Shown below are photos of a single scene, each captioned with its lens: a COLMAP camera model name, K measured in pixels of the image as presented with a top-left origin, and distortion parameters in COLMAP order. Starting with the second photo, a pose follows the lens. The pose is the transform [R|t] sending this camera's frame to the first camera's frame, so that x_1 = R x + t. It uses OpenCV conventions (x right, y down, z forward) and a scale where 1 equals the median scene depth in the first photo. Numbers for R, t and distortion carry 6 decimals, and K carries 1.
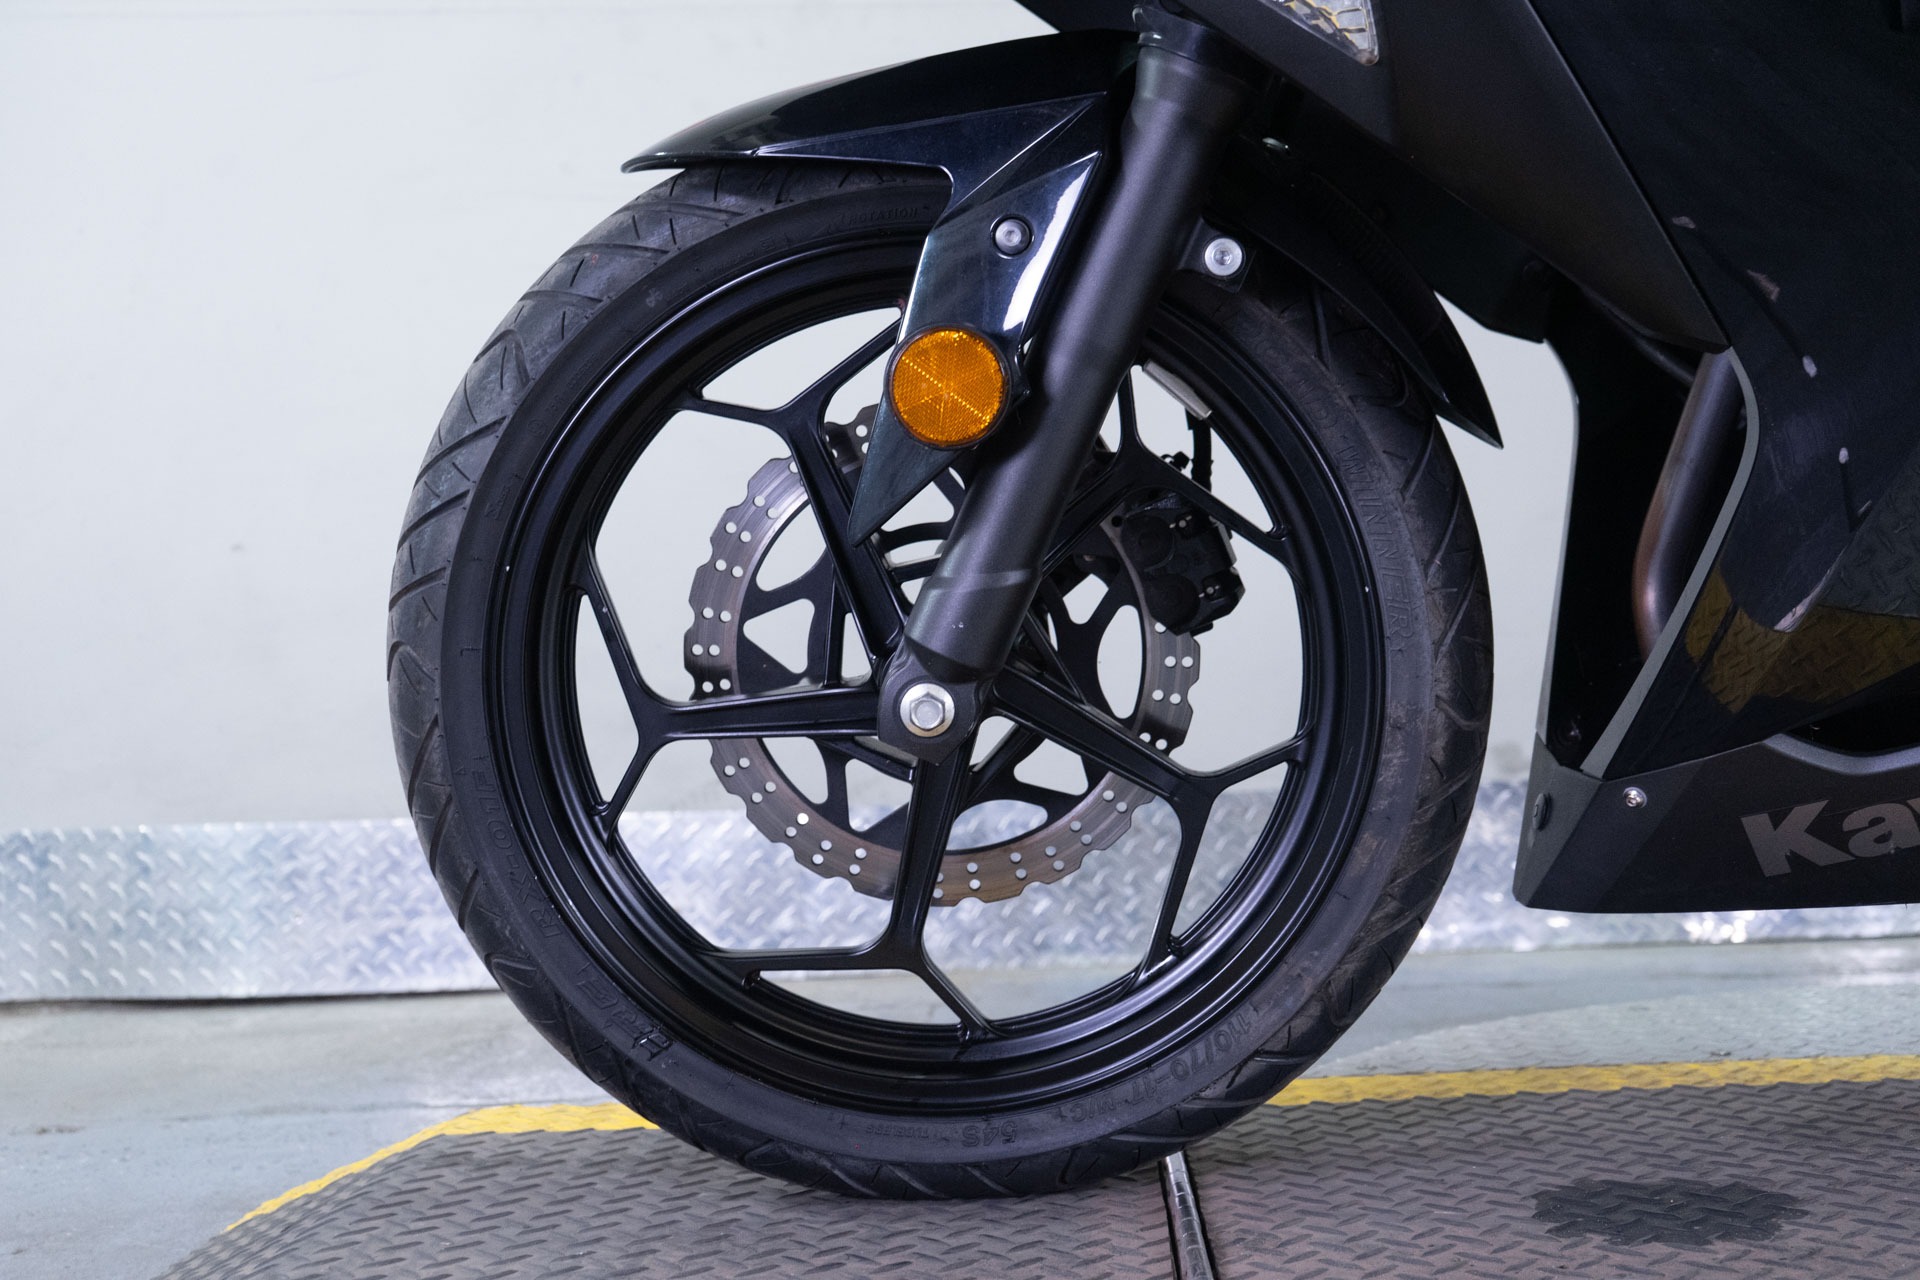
lens RADIAL K [[2284.3, 0, 964.0], [0, 2284.3, 631.7], [0, 0, 1]] dist [0.025780, 0.000000]
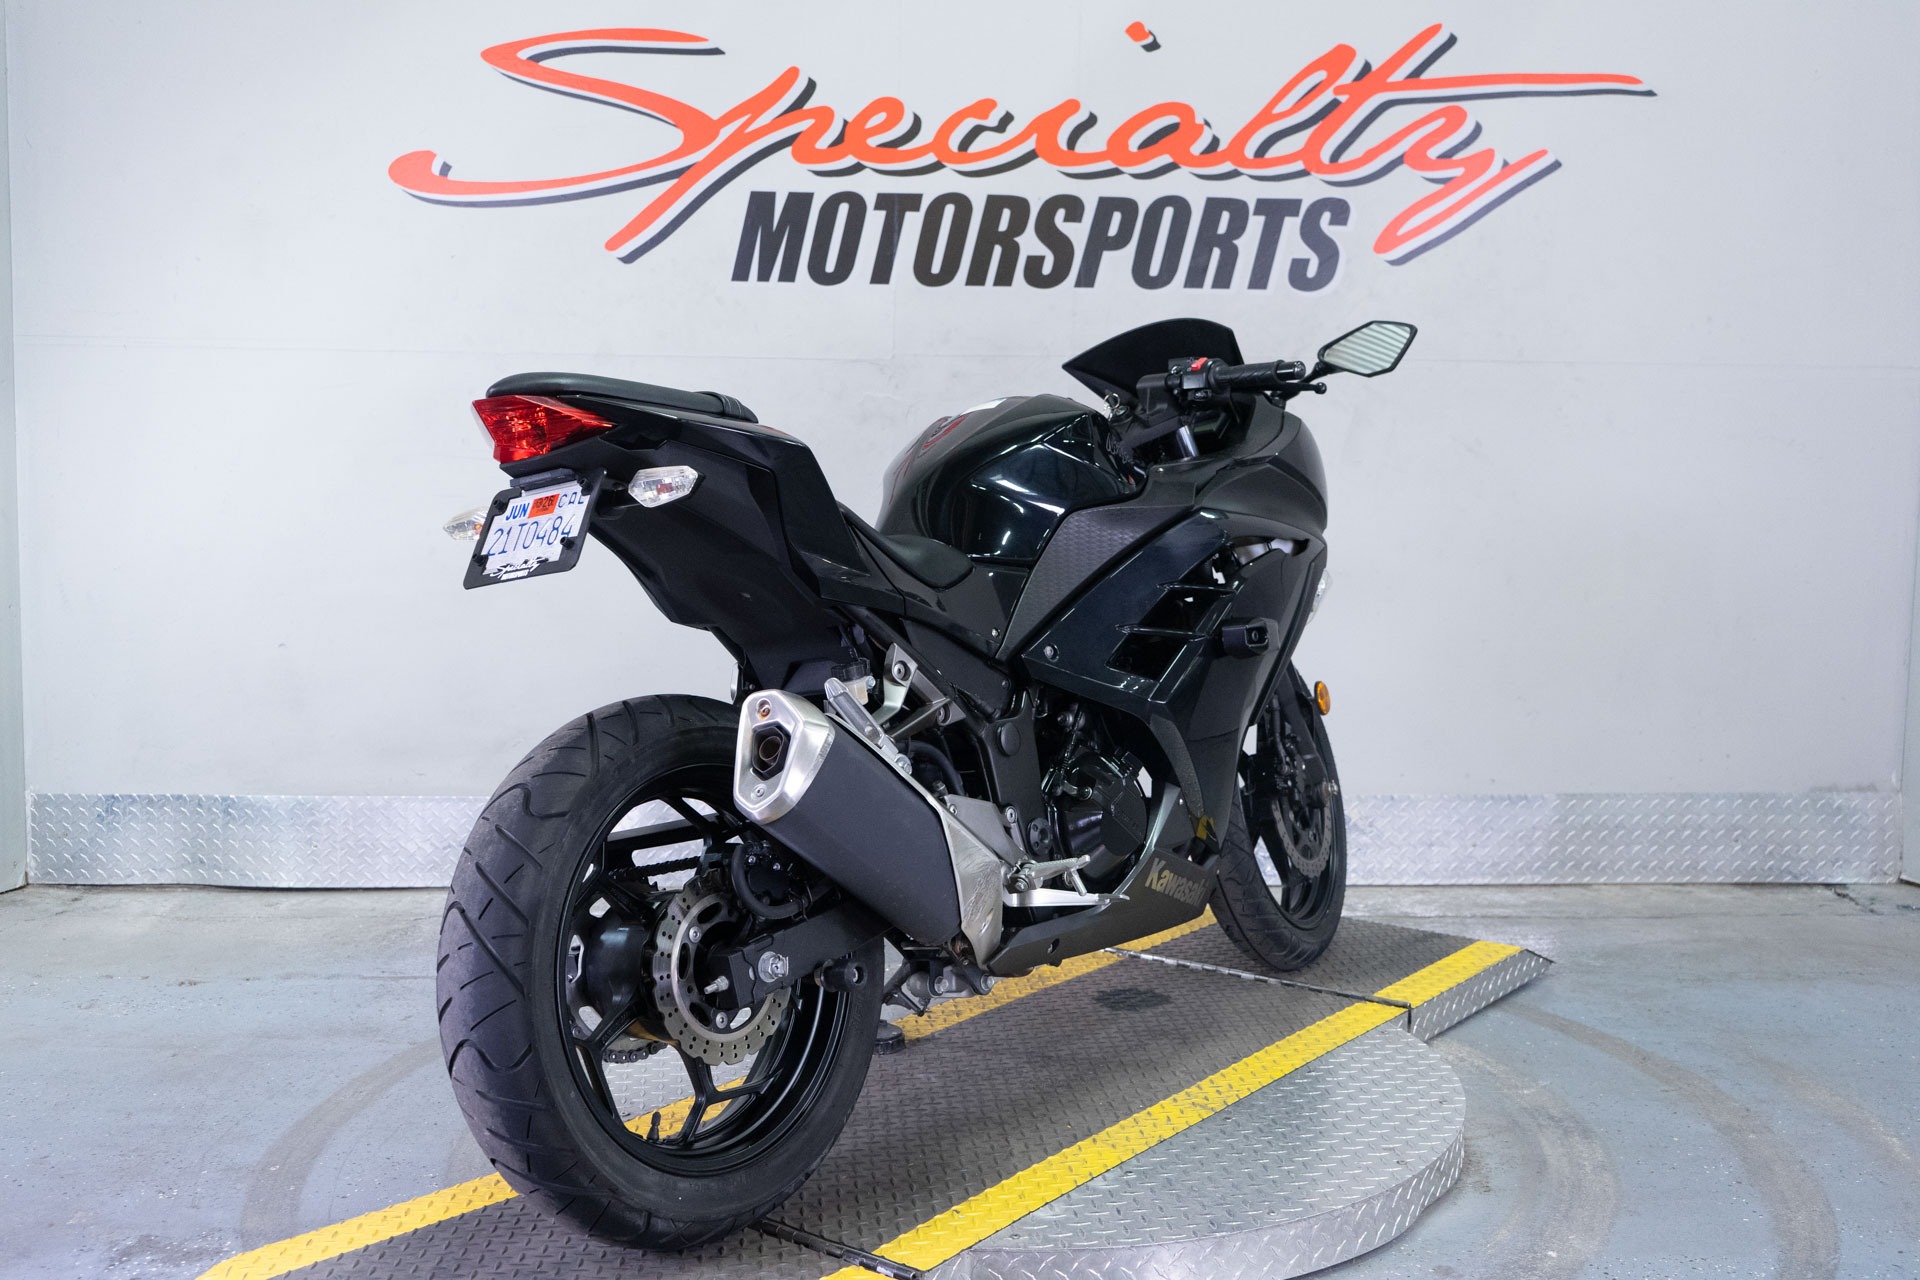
lens RADIAL K [[1972.8, 0, 965.7], [0, 1972.8, 637.7], [0, 0, 1]] dist [0.006436, 0.000000]
pose [[0.999329, 0.036091, 0.006263, 0.362157], [-0.036572, 0.992685, 0.115064, -0.405699], [-0.002064, -0.115216, 0.993338, -0.939488]]
